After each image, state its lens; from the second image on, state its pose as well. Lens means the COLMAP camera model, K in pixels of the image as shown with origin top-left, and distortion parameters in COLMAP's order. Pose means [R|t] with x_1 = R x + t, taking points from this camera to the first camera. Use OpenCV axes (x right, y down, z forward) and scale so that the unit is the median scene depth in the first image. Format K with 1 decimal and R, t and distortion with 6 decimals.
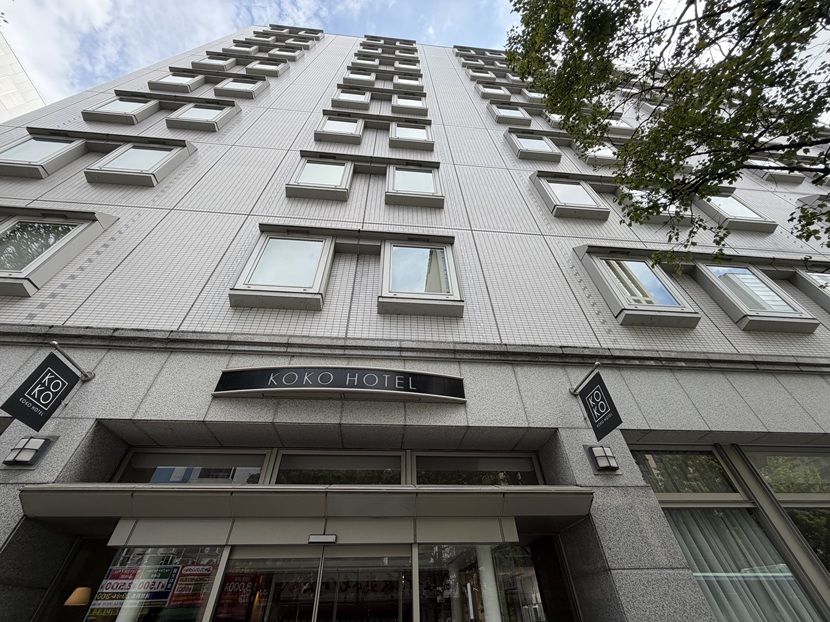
lens RADIAL K [[333.0, 0, 413.6], [0, 333.0, 312.3], [0, 0, 1]] dist [0.000335, 0.000227]
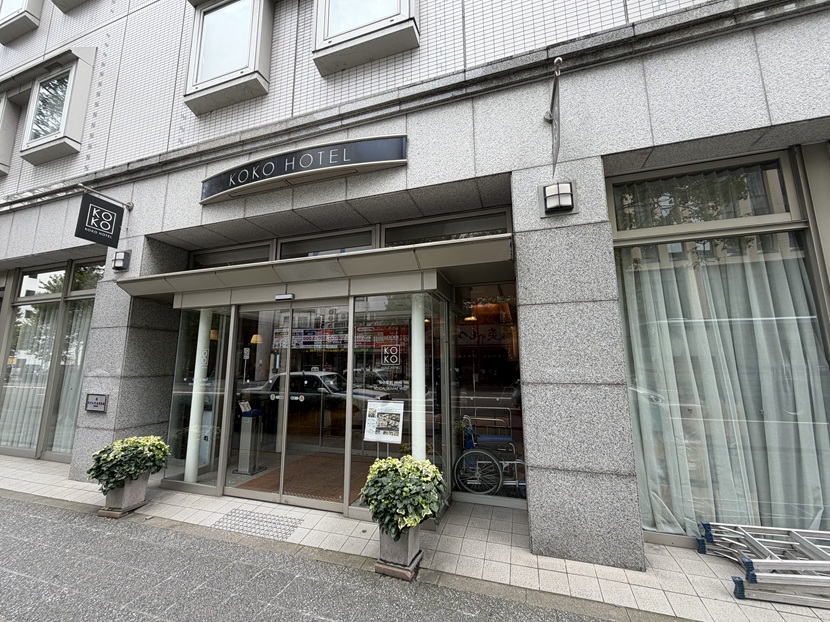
lens RADIAL K [[333.0, 0, 415.2], [0, 333.0, 311.6], [0, 0, 1]] dist [0.000335, 0.000227]
pose [[0.915841, -0.042437, -0.399293, 0.518065], [0.265362, 0.810273, 0.522533, 0.132198], [0.301361, -0.584514, 0.753342, 0.102230]]
